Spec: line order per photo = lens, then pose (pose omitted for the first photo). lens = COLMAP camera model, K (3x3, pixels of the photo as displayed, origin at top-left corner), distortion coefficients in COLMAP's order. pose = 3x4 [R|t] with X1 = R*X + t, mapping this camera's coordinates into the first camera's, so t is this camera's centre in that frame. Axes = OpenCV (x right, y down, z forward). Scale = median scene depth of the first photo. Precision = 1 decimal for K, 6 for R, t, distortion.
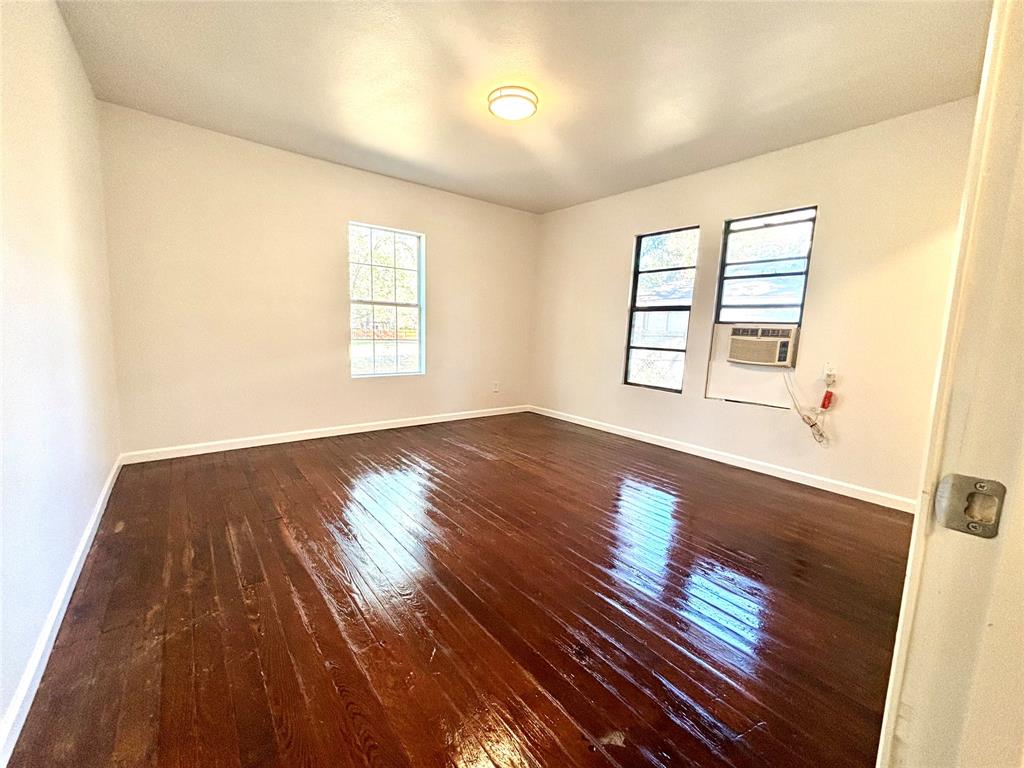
lens RADIAL K [[413.7, 0, 509.8], [0, 413.7, 385.4], [0, 0, 1]] dist [-0.001822, 0.001025]
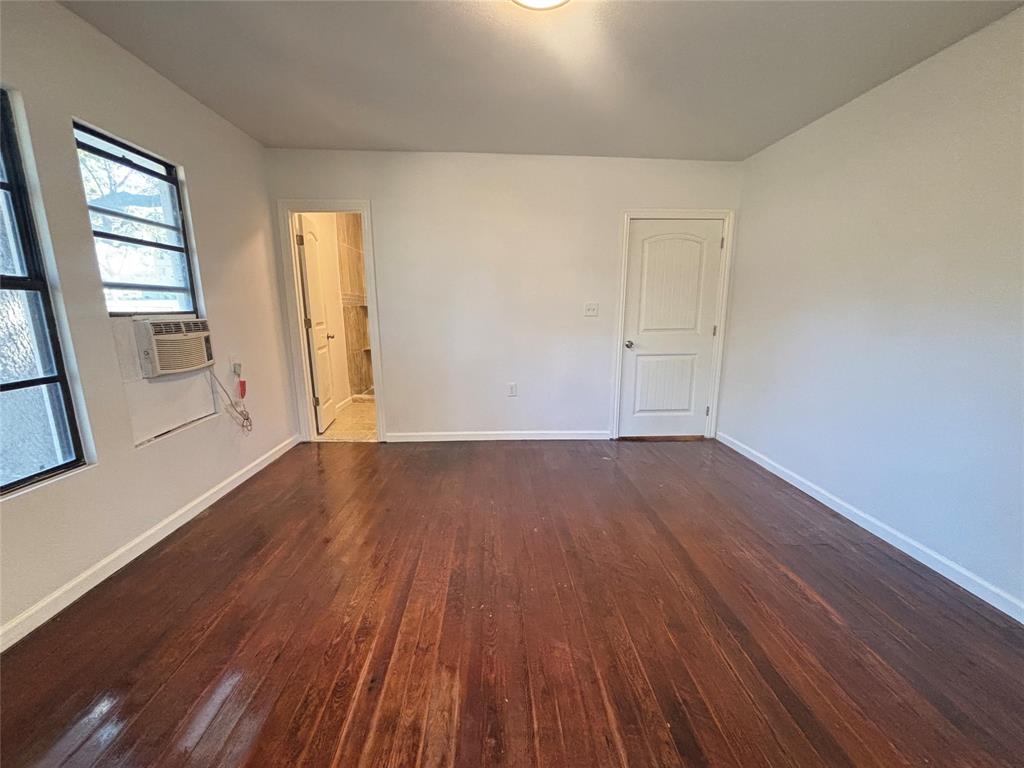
lens RADIAL K [[413.7, 0, 510.6], [0, 413.7, 387.0], [0, 0, 1]] dist [-0.001822, 0.001025]
pose [[-0.807332, -0.158621, 0.568379, -0.230773], [0.039698, 0.946413, 0.320509, -0.192967], [-0.588760, 0.281320, -0.757773, 1.006570]]
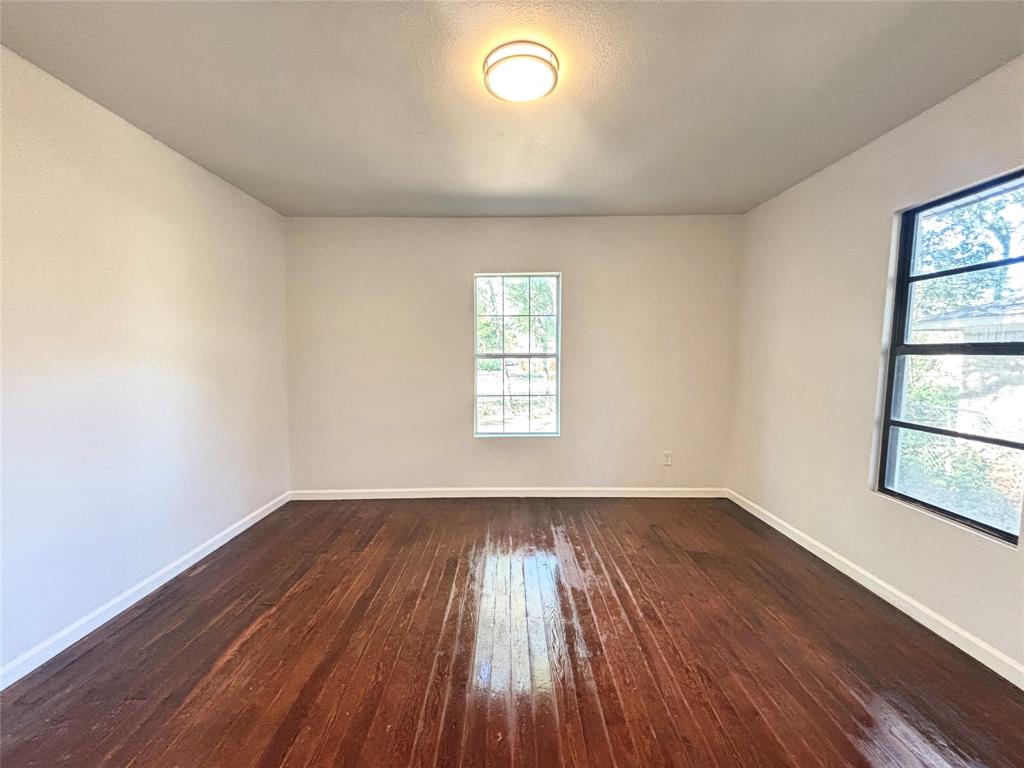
lens RADIAL K [[413.7, 0, 510.4], [0, 413.7, 379.4], [0, 0, 1]] dist [-0.001822, 0.001025]
pose [[0.780204, 0.003153, -0.625517, 0.261221], [-0.055284, 0.996422, -0.063933, -0.093296], [0.623077, 0.084462, 0.777586, 0.315063]]
